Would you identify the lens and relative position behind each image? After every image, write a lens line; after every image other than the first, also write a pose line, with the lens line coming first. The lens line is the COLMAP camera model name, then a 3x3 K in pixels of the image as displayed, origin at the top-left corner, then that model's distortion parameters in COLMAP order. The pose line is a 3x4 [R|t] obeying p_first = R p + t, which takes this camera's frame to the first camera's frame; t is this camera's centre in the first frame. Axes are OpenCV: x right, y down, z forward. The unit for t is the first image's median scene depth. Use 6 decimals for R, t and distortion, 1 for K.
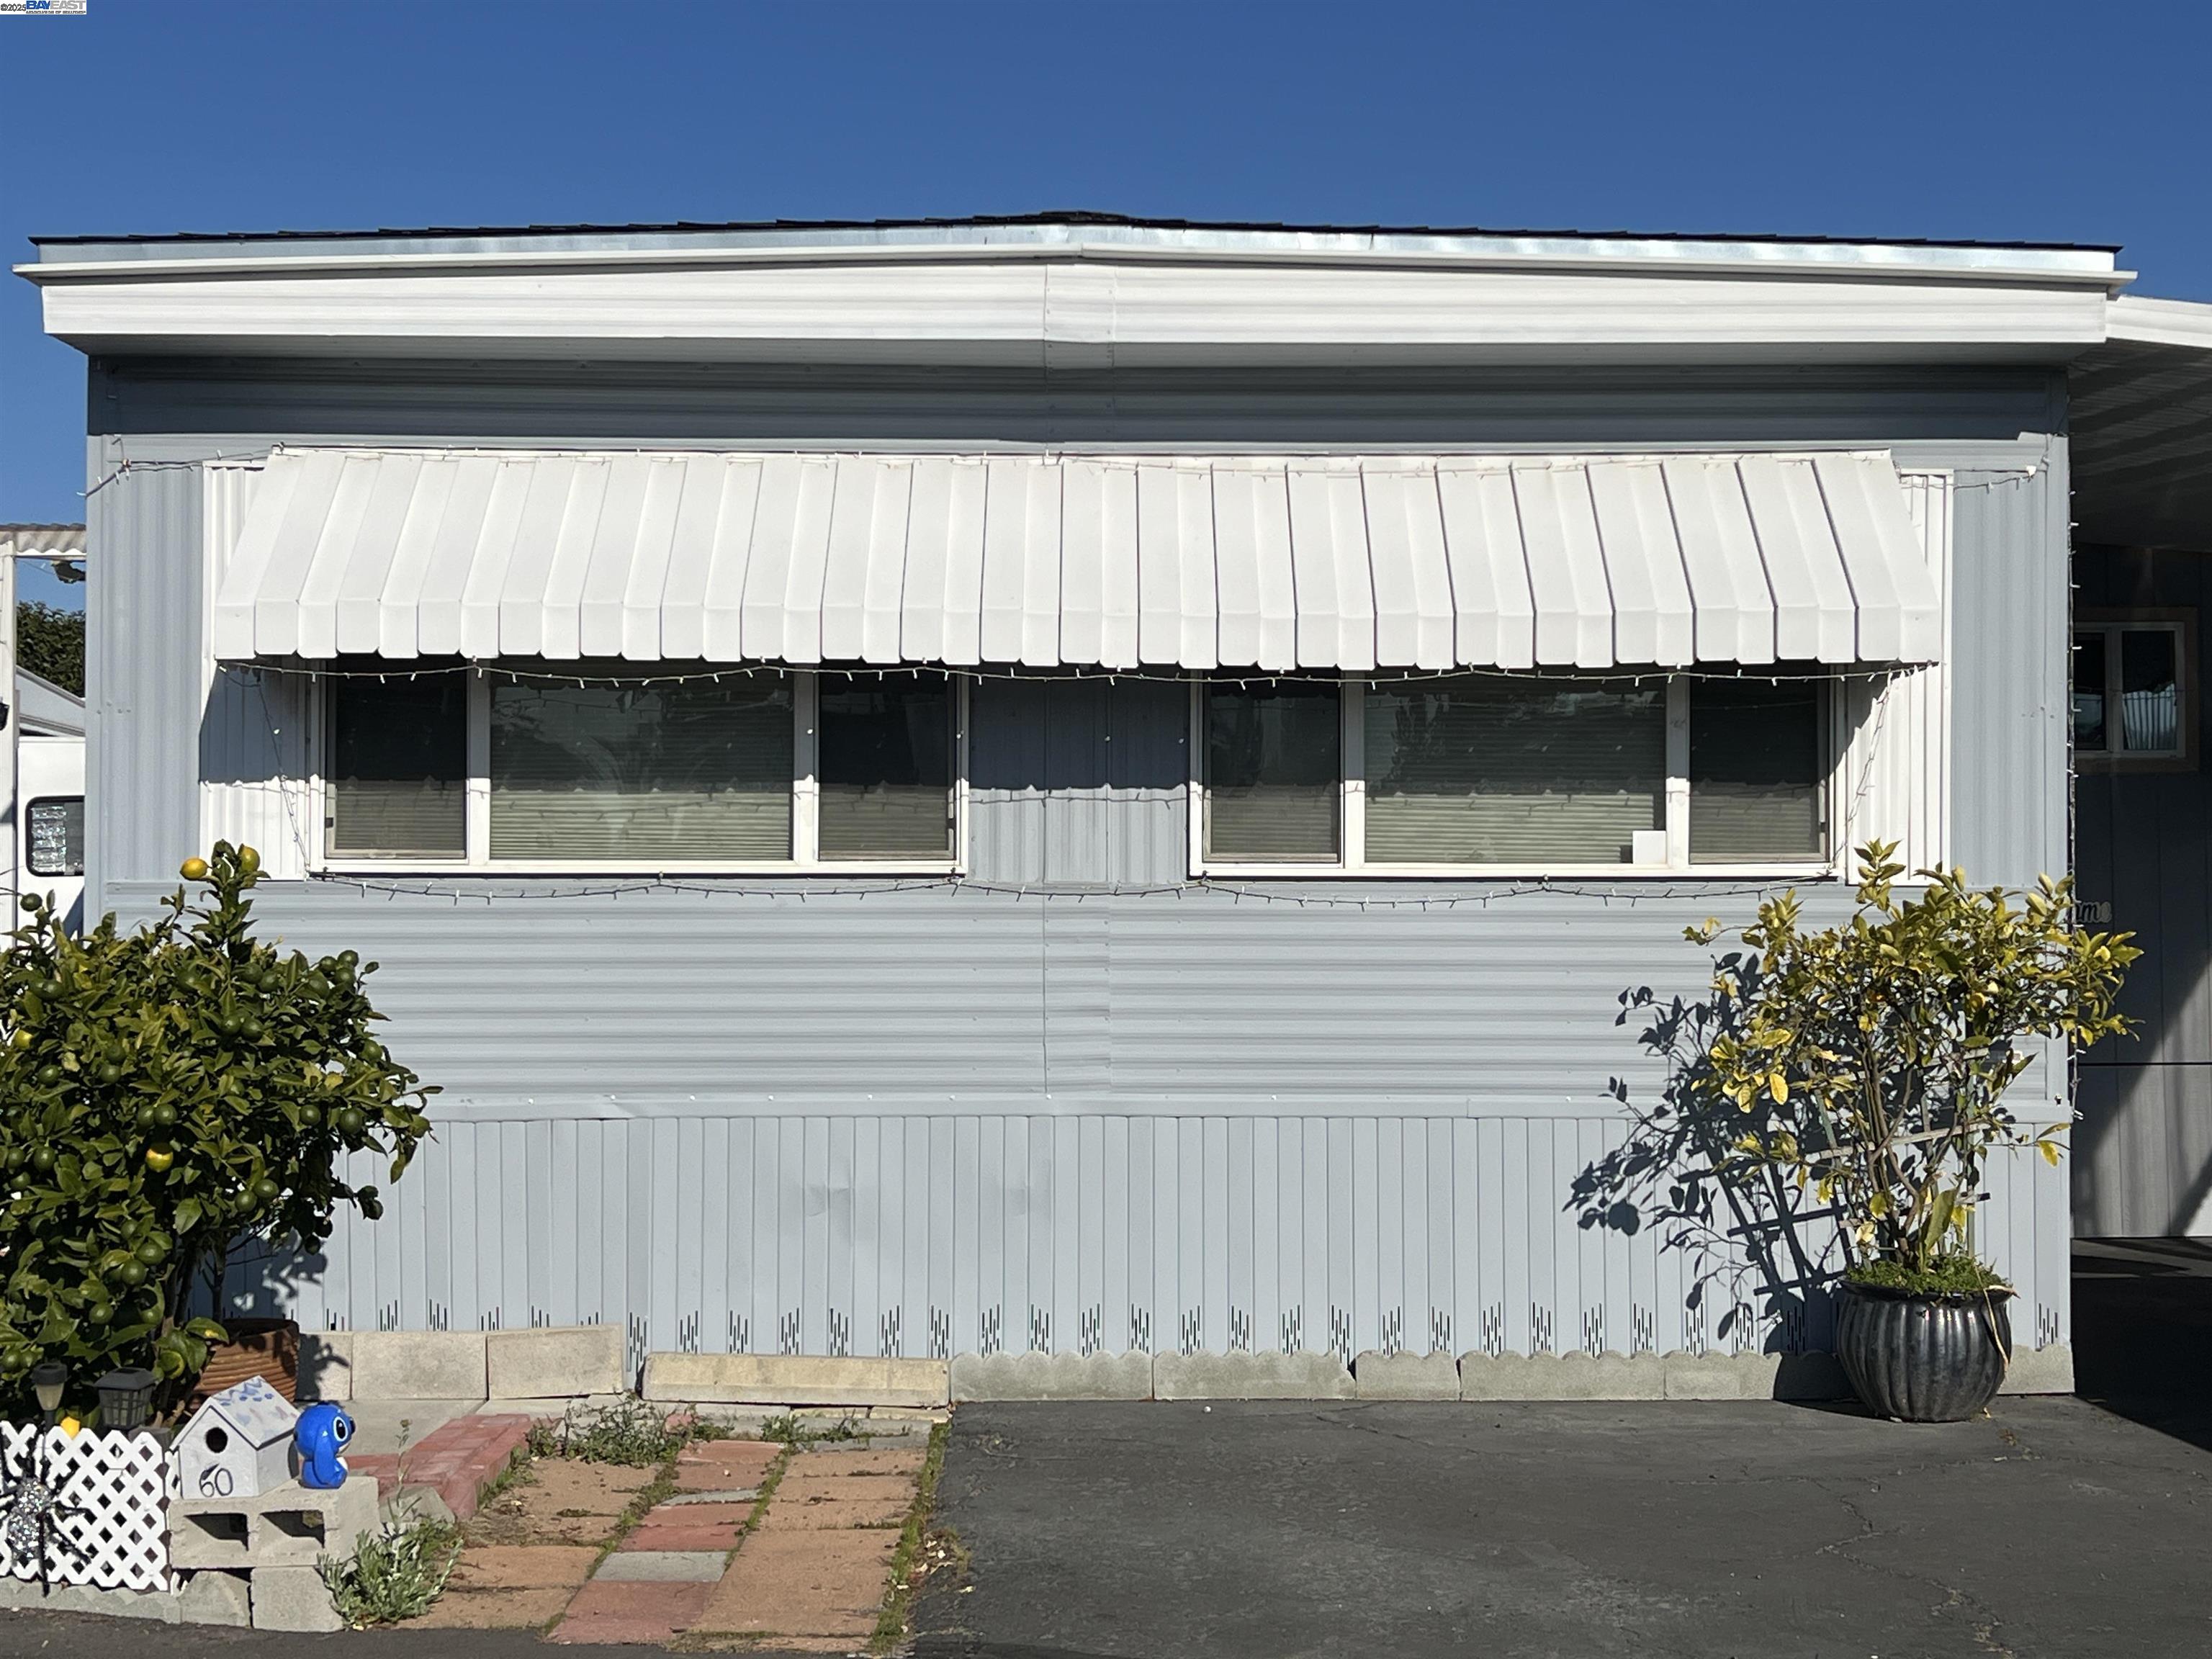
lens RADIAL K [[3111.2, 0, 1108.7], [0, 3111.2, 818.9], [0, 0, 1]] dist [0.075061, 0.000000]
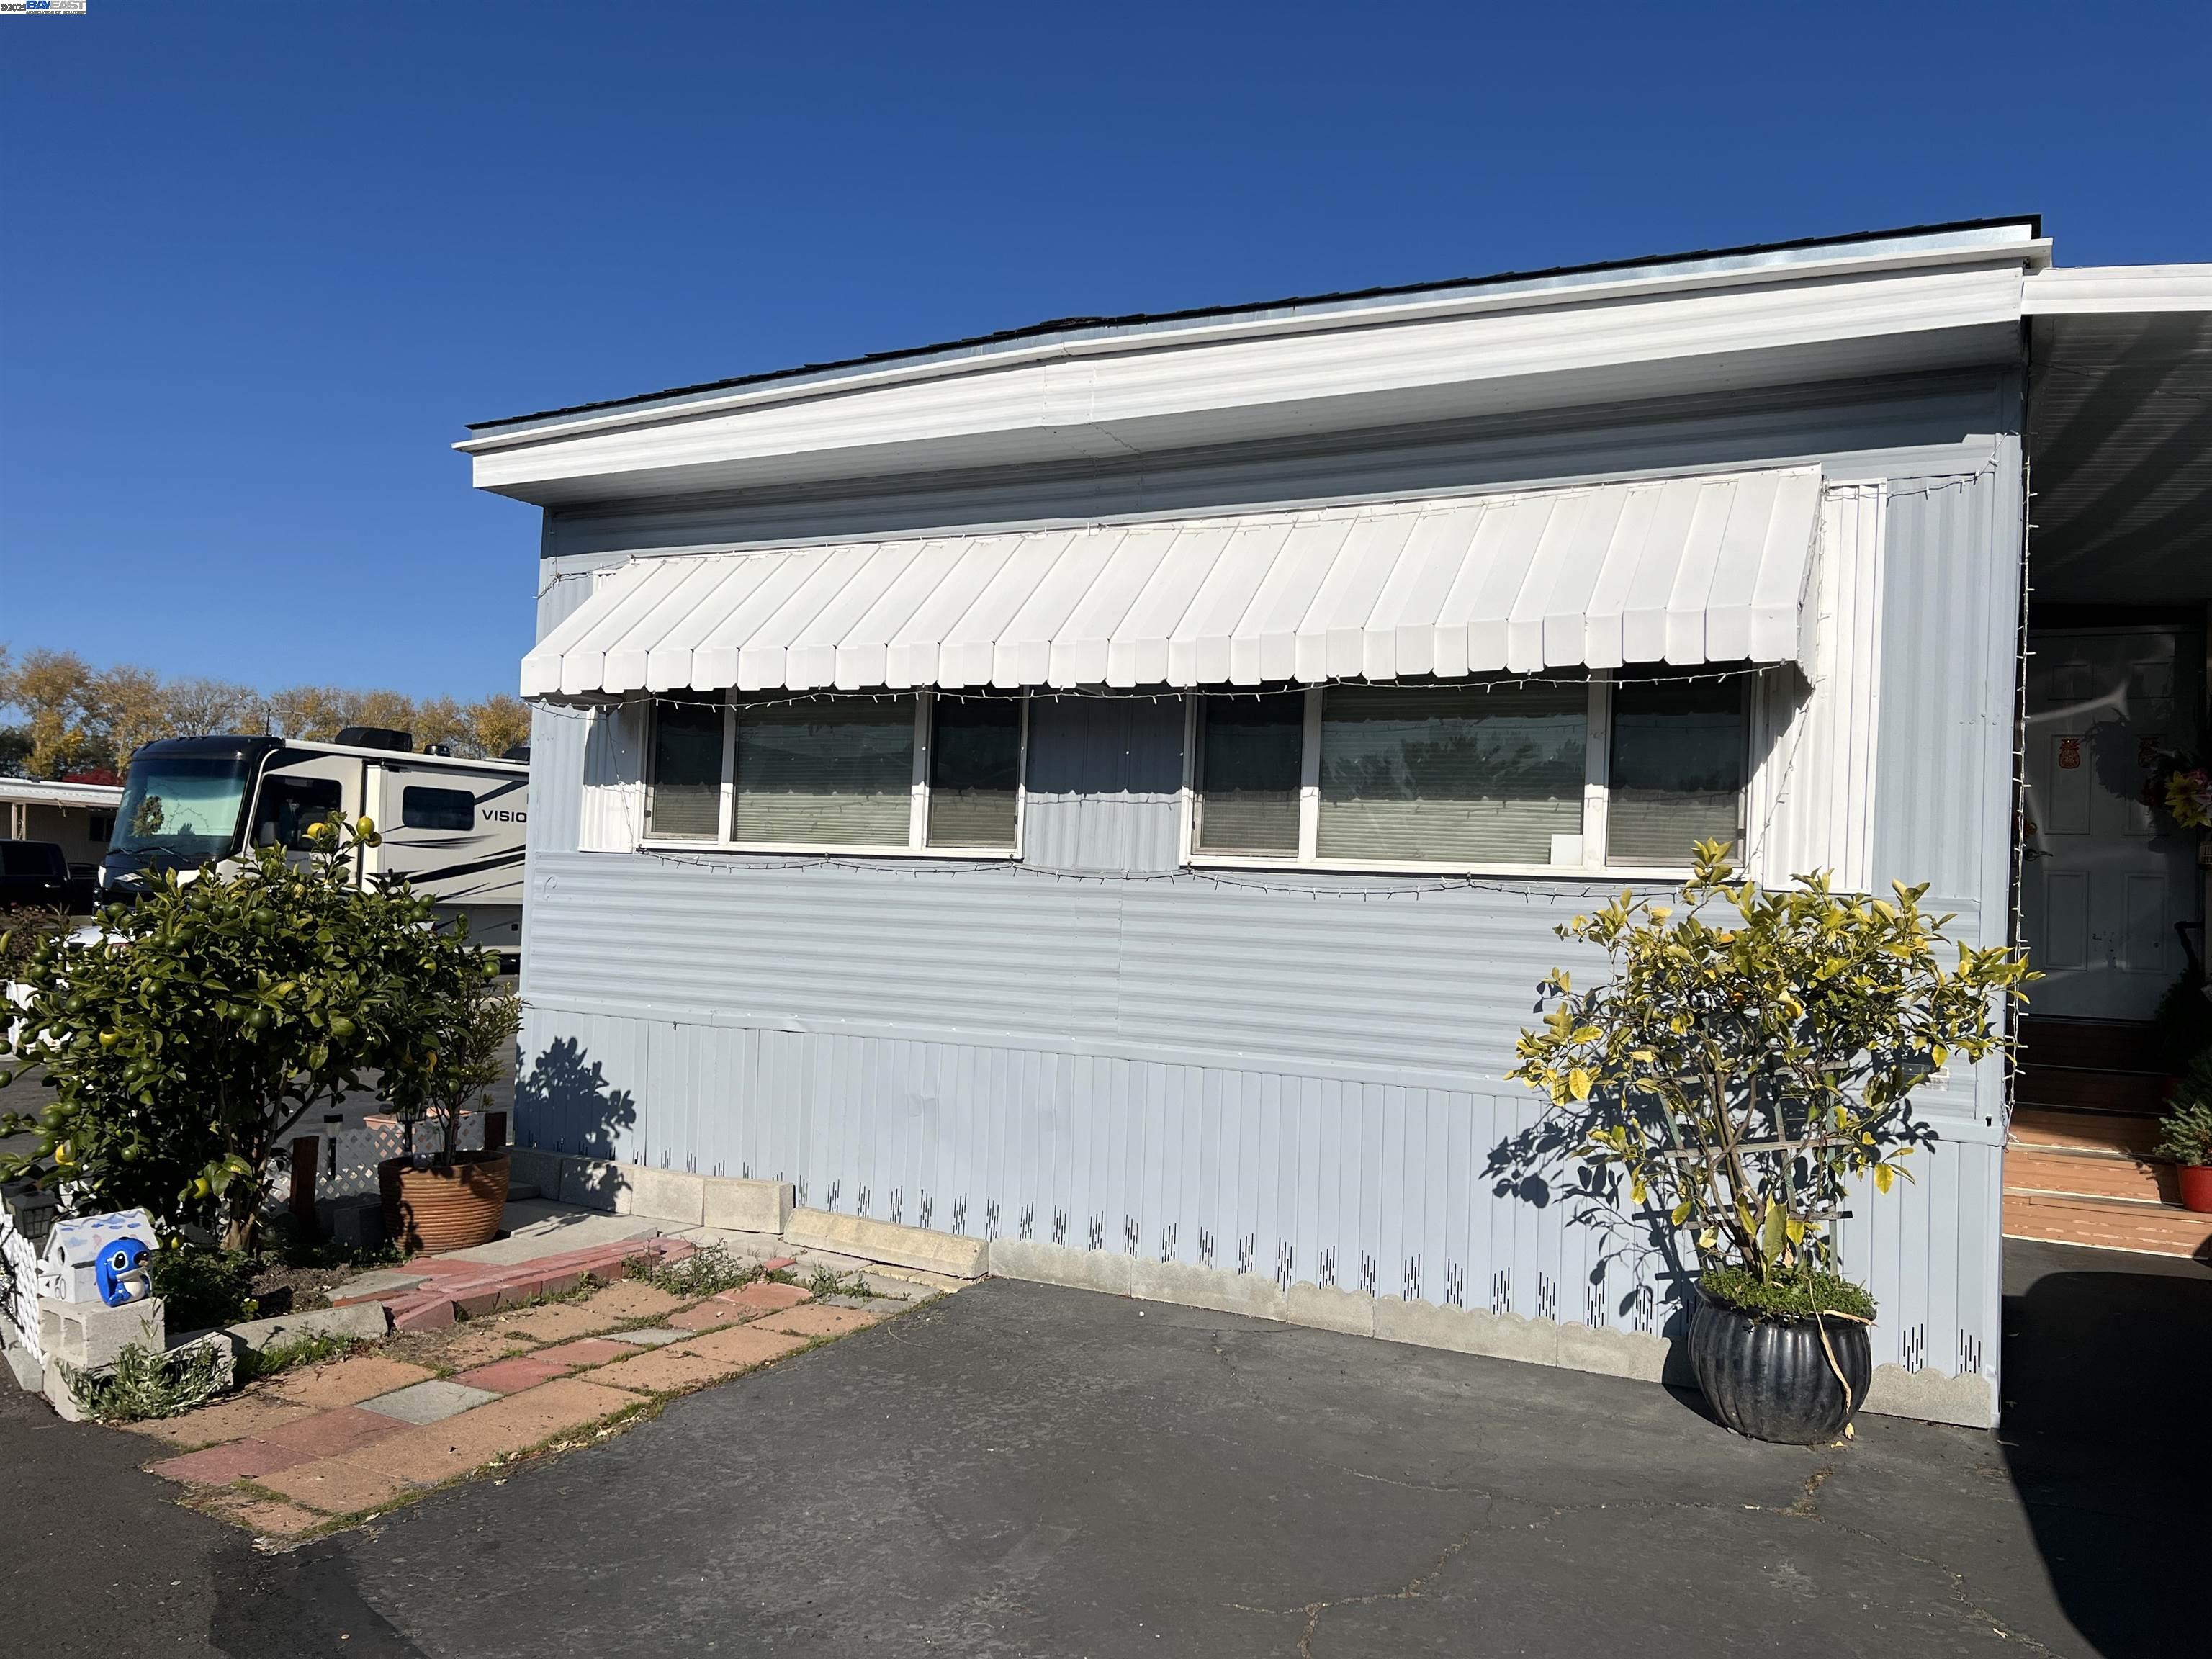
lens RADIAL K [[1667.1, 0, 1103.6], [0, 1667.1, 834.7], [0, 0, 1]] dist [0.027964, -0.007887]
pose [[0.884185, 0.016857, -0.466832, 0.301484], [-0.024972, 0.999625, -0.011200, 0.014533], [0.466469, 0.021560, 0.884275, 0.414250]]
